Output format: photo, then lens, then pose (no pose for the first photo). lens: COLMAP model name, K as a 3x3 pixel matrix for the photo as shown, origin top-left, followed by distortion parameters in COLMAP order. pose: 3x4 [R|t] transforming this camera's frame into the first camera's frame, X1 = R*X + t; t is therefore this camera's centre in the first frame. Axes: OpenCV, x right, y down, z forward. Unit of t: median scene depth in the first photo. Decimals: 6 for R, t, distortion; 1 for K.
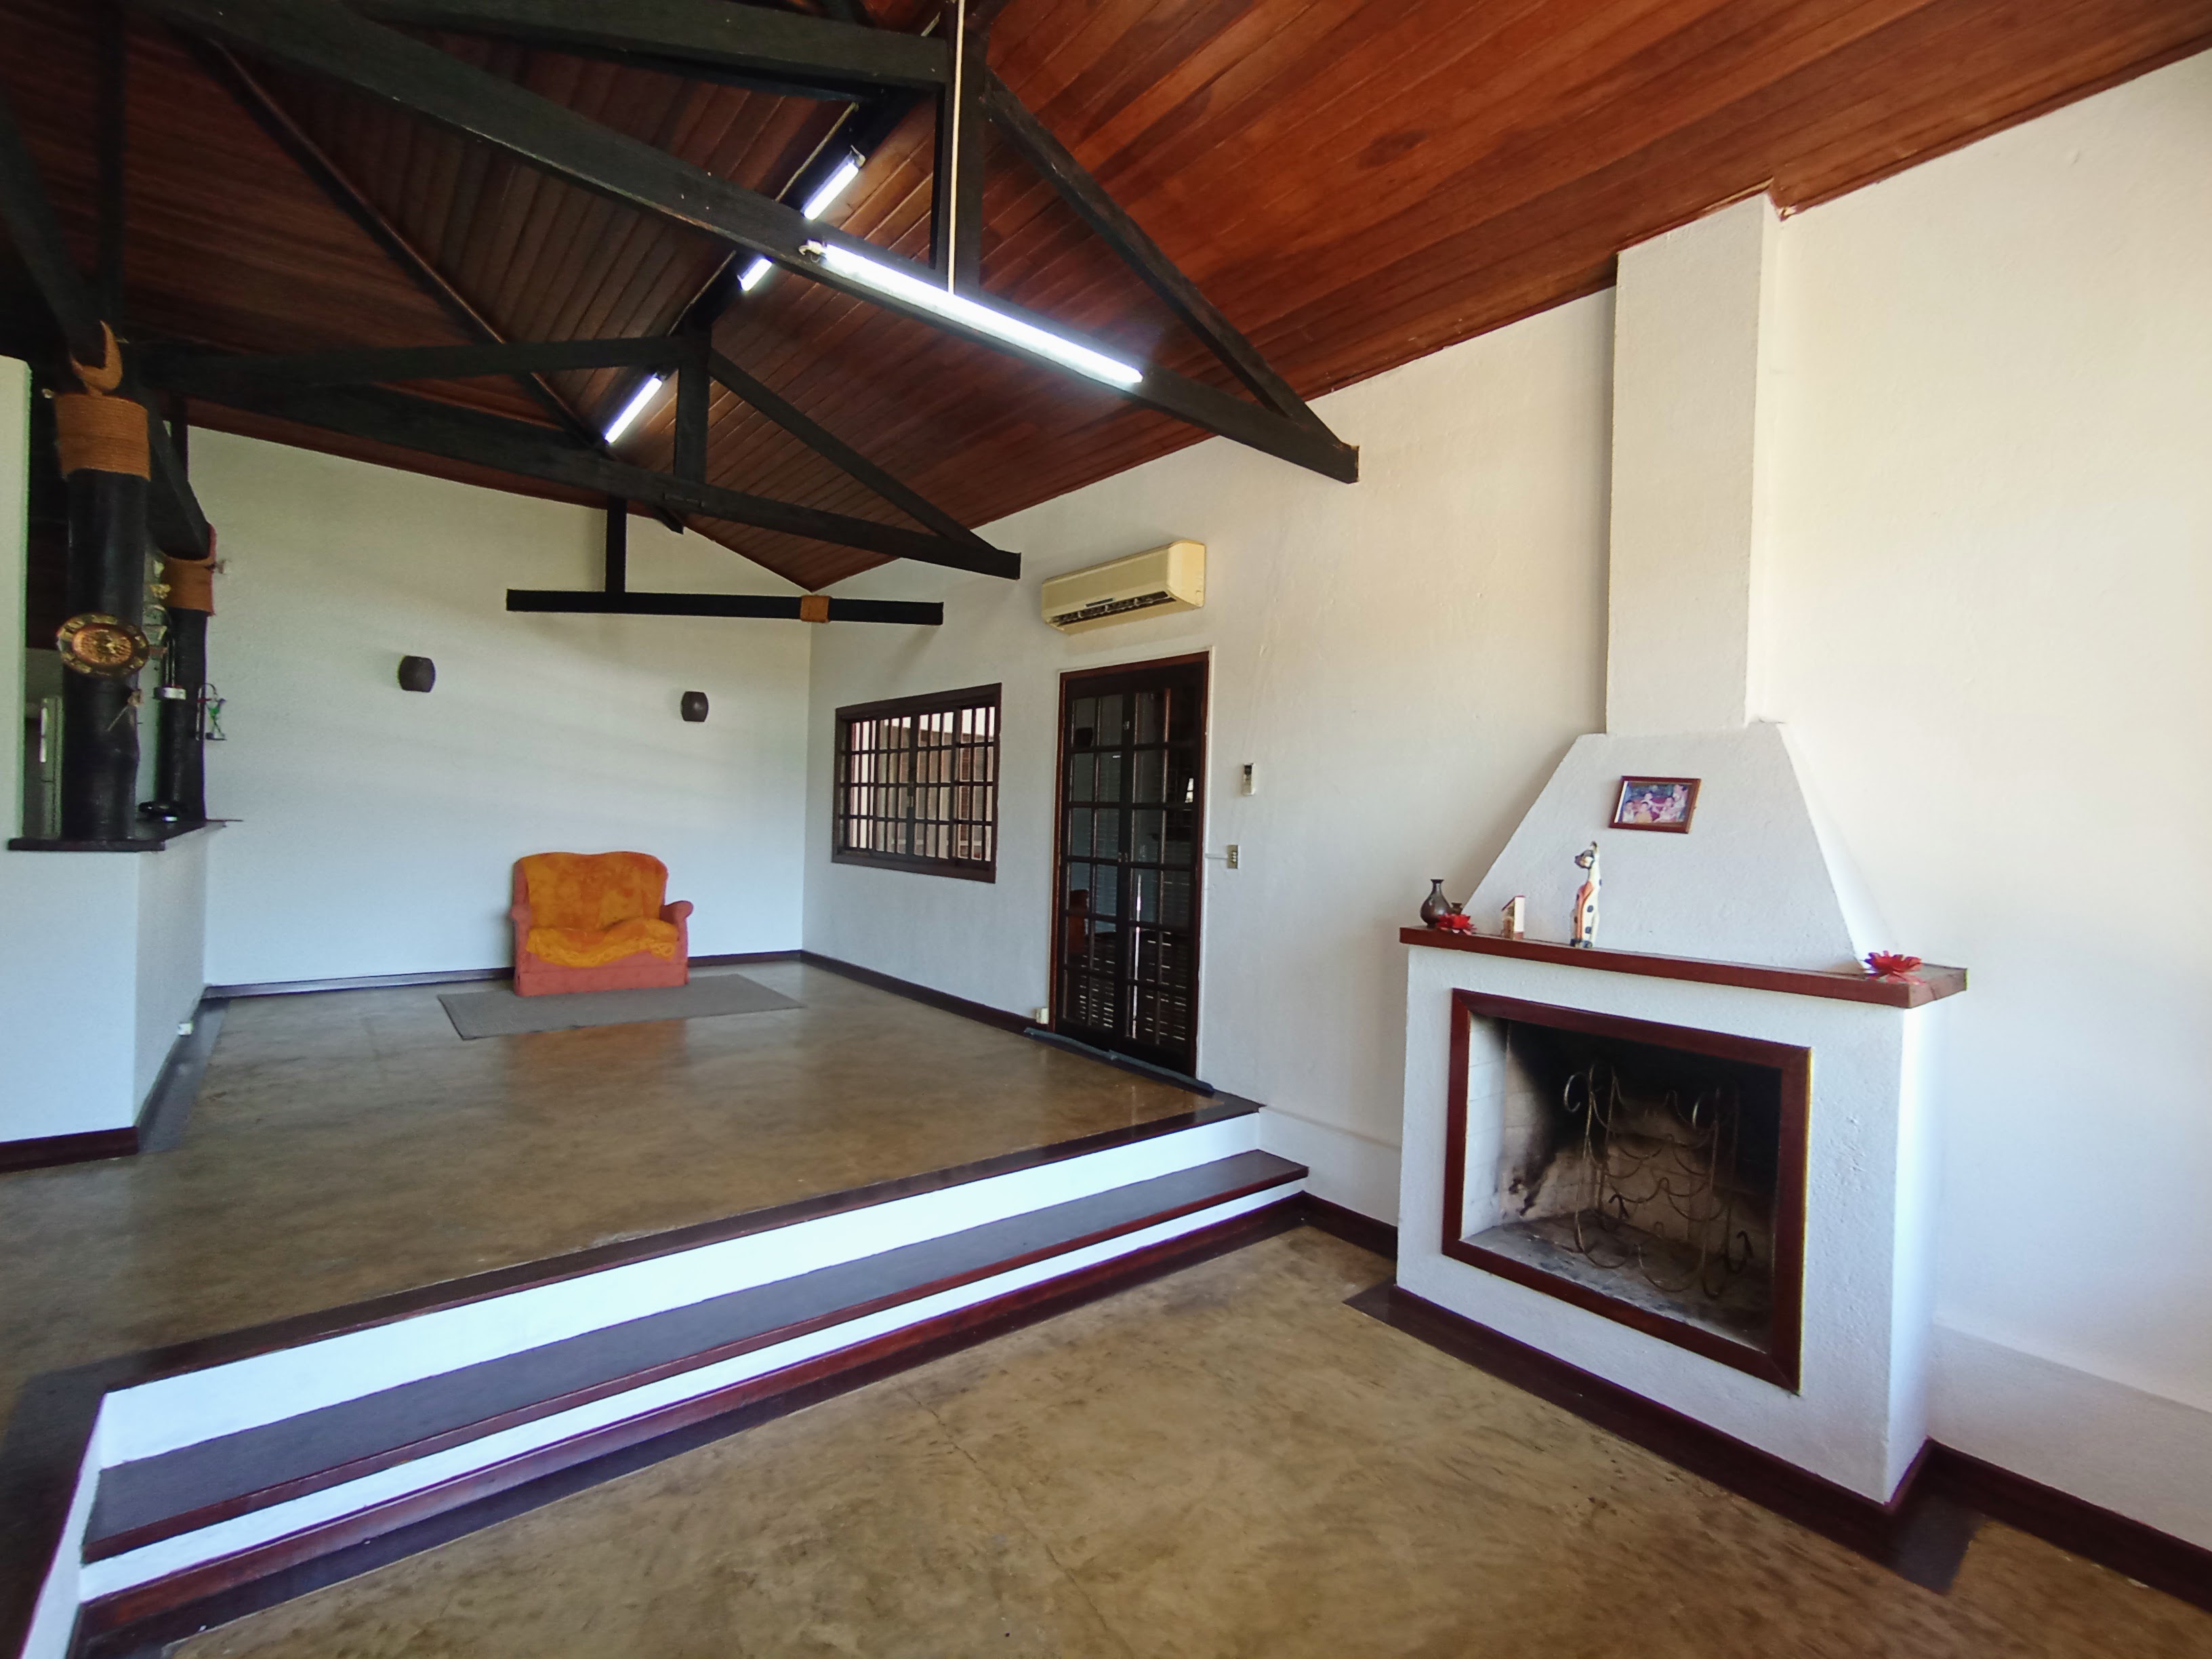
lens RADIAL K [[1011.8, 0, 1092.9], [0, 1011.8, 826.4], [0, 0, 1]] dist [-0.014580, 0.012722]
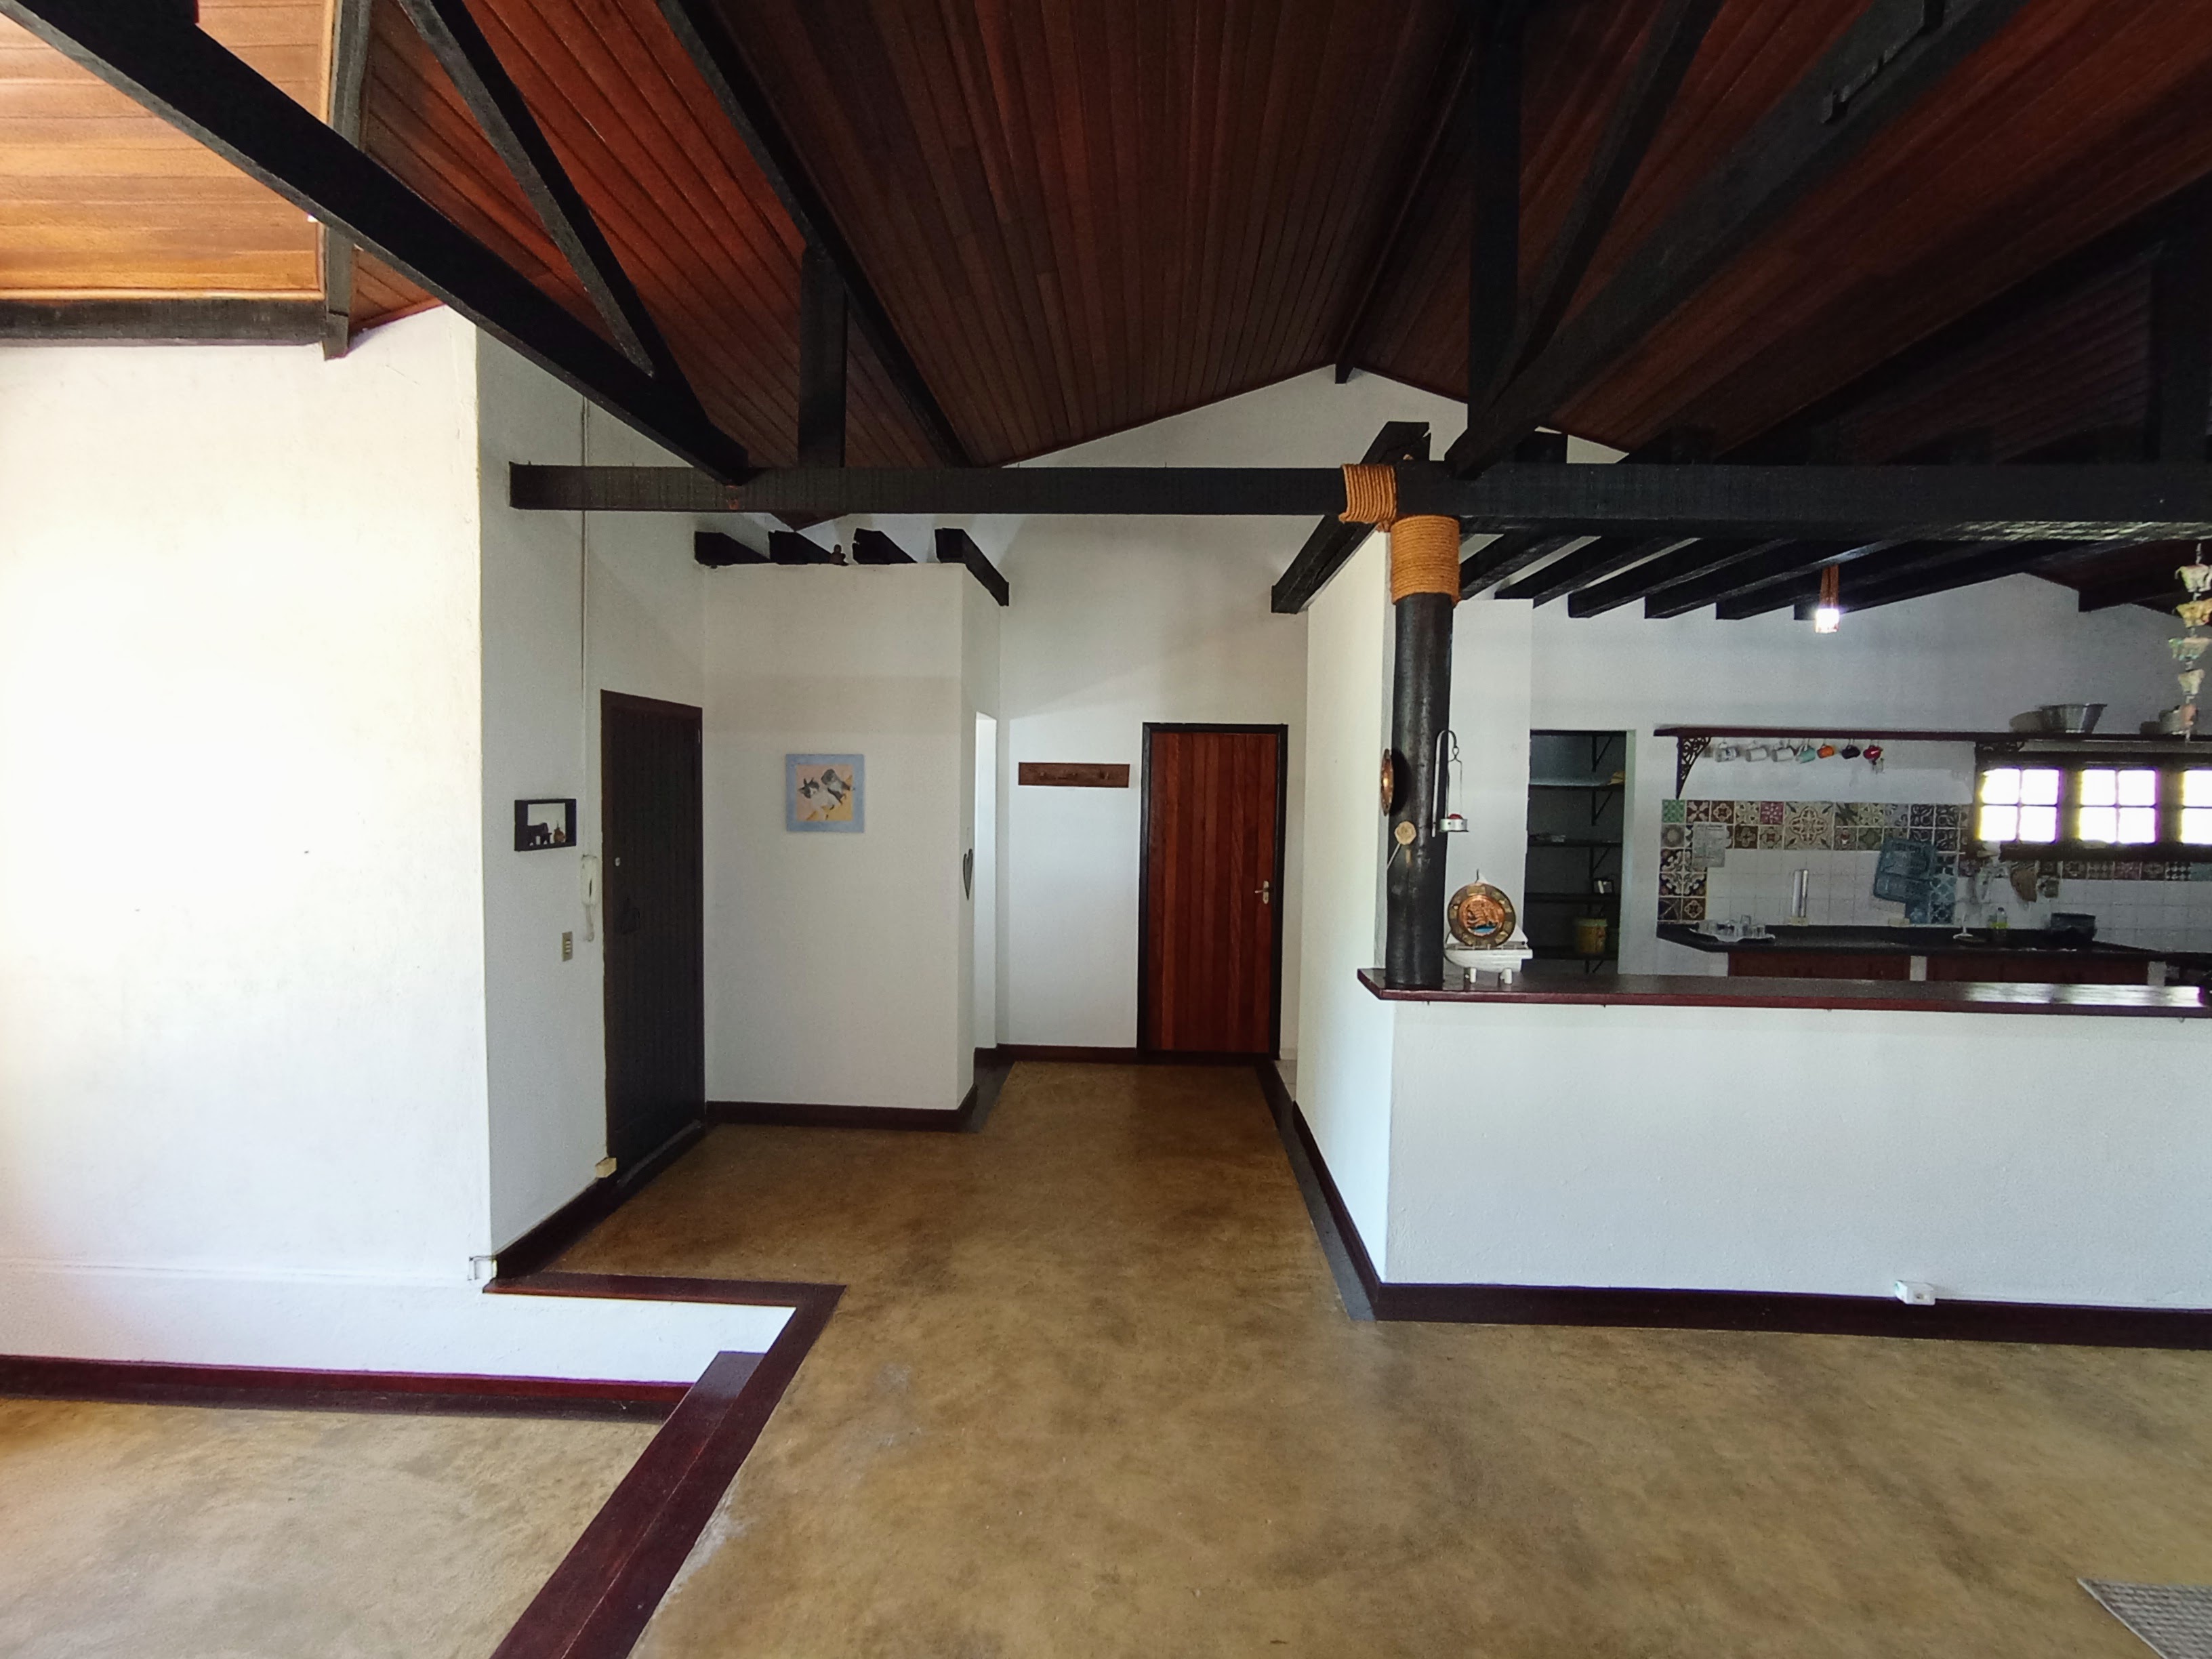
lens RADIAL K [[1011.8, 0, 1106.2], [0, 1011.8, 828.5], [0, 0, 1]] dist [-0.014580, 0.012722]
pose [[-0.649592, -0.006026, -0.760259, -0.050296], [-0.038379, 0.998954, 0.024875, -0.129830], [0.759314, 0.045336, -0.649144, 1.258180]]
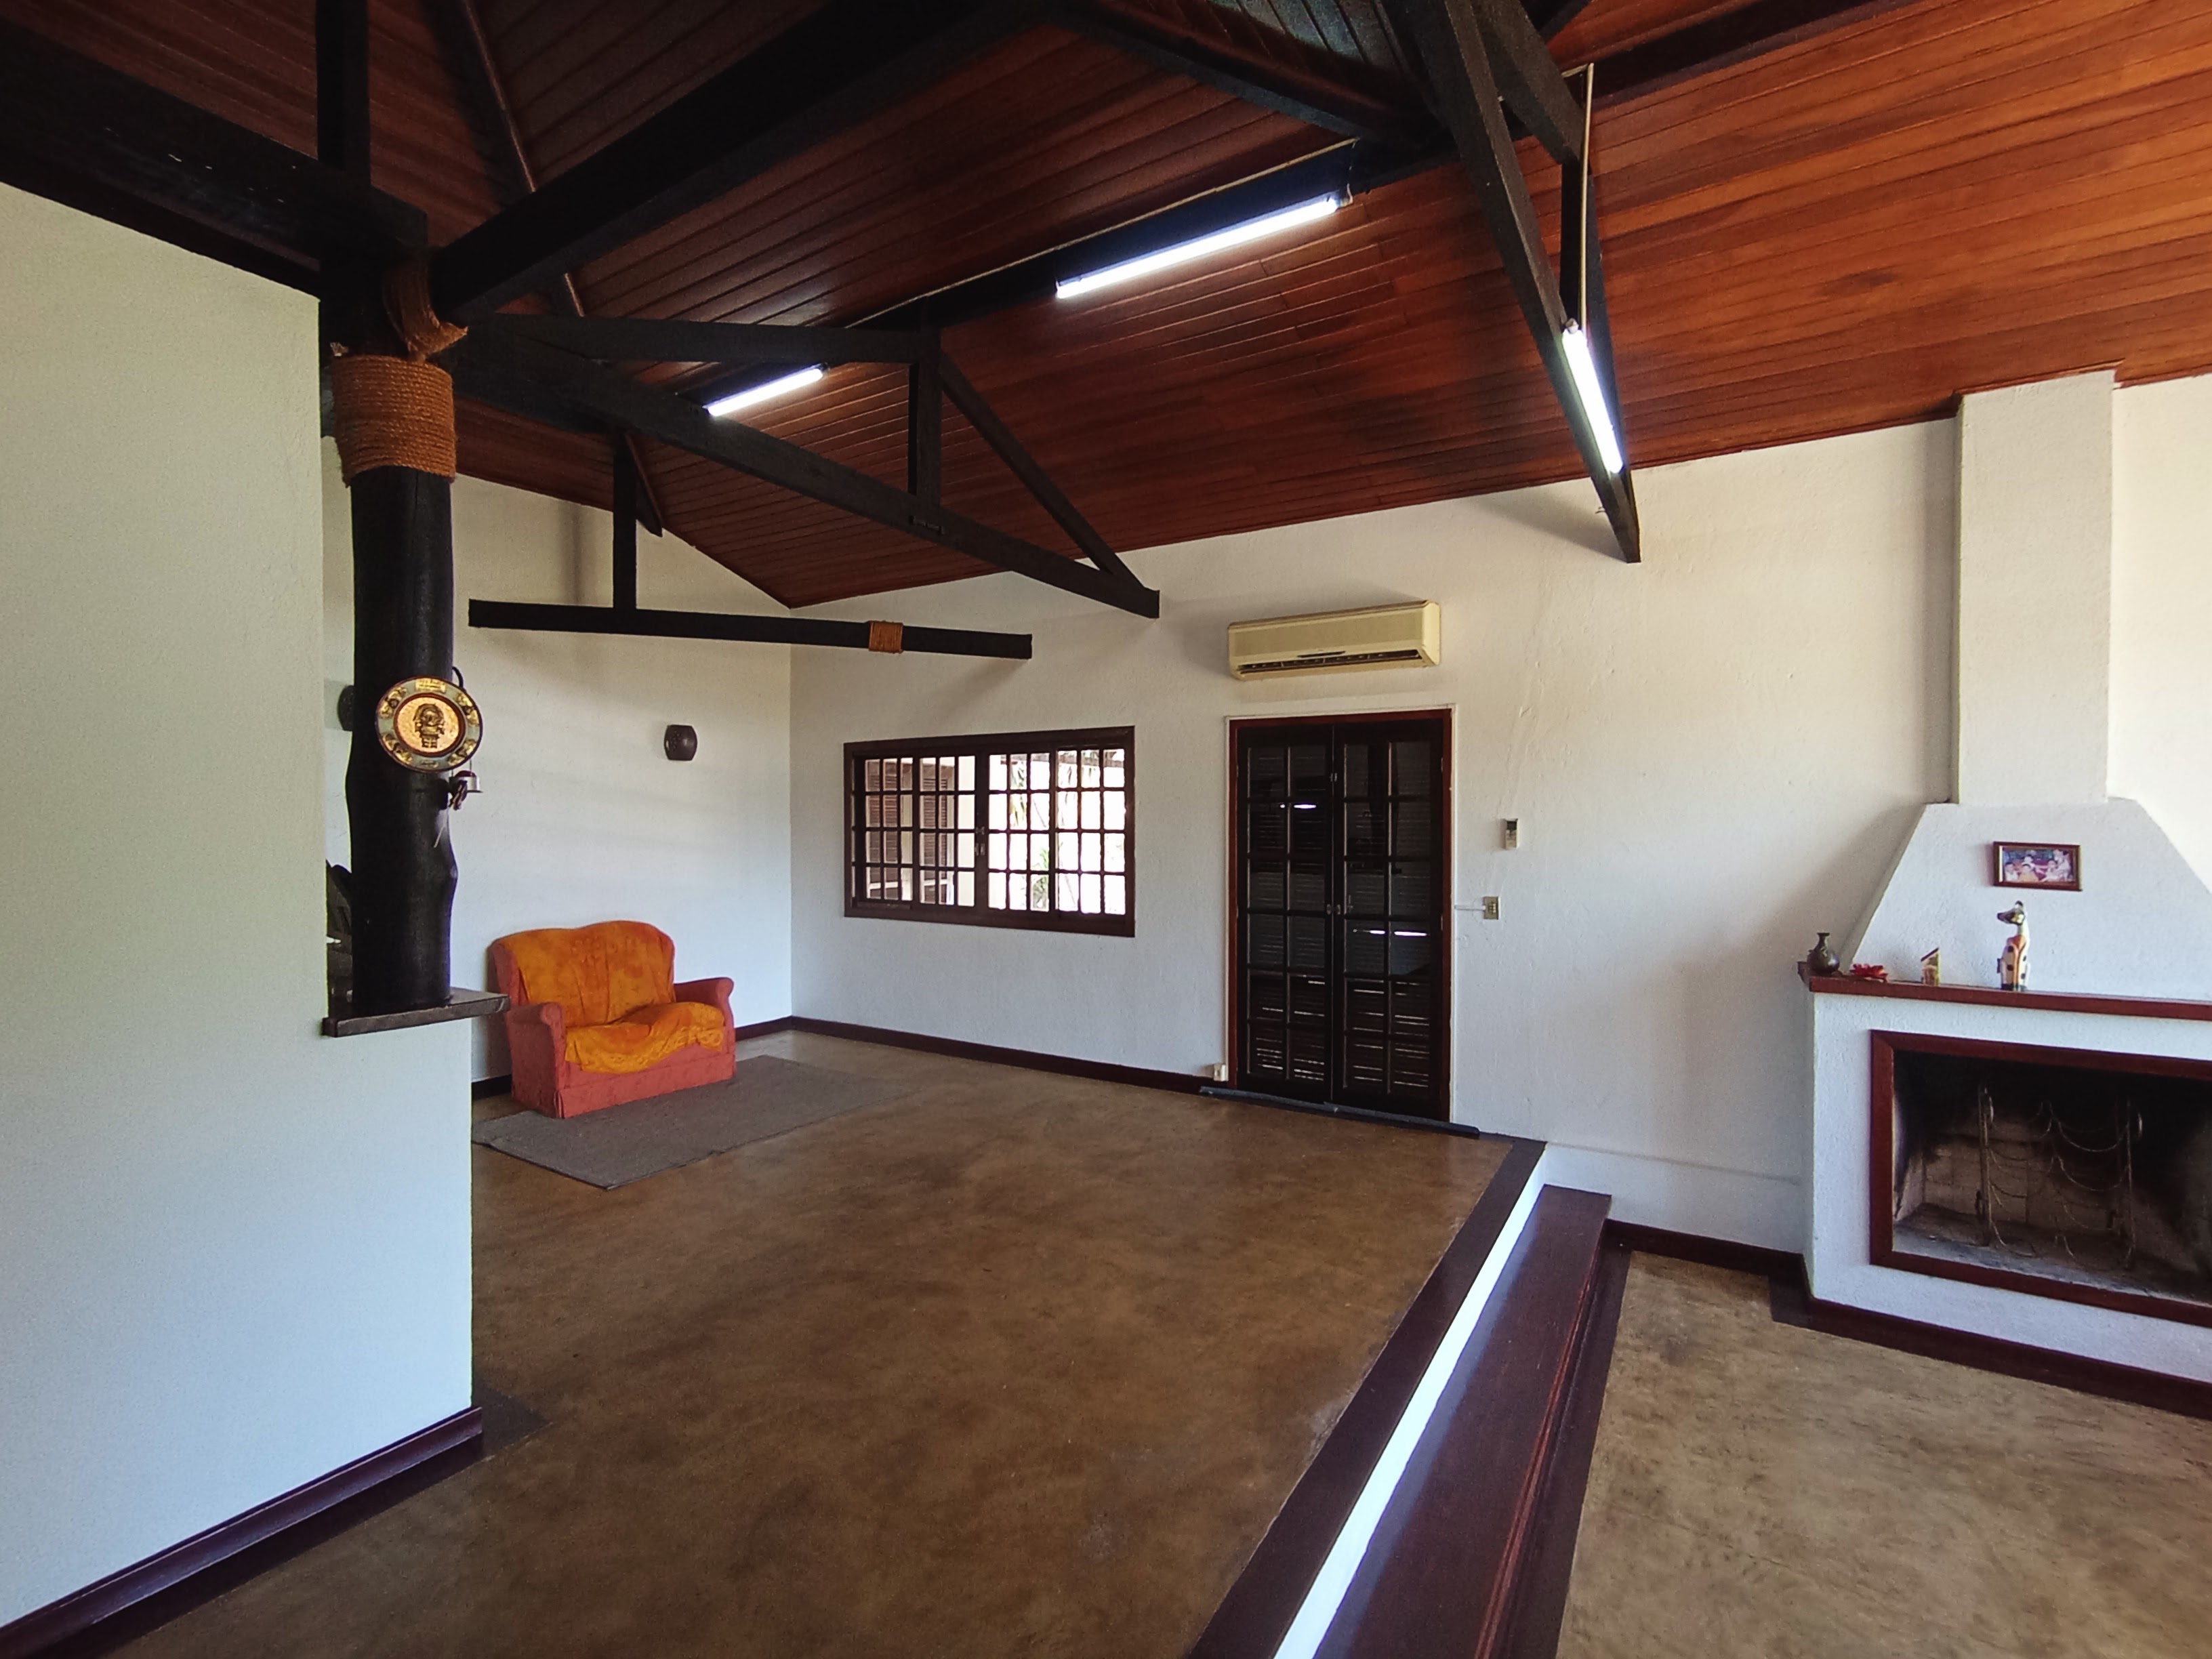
lens RADIAL K [[1011.8, 0, 1091.8], [0, 1011.8, 833.1], [0, 0, 1]] dist [-0.014580, 0.012722]
pose [[0.943366, -0.036036, 0.329790, -0.682352], [0.032667, 0.999342, 0.015754, -0.088552], [-0.330140, -0.004089, 0.943923, 0.177523]]
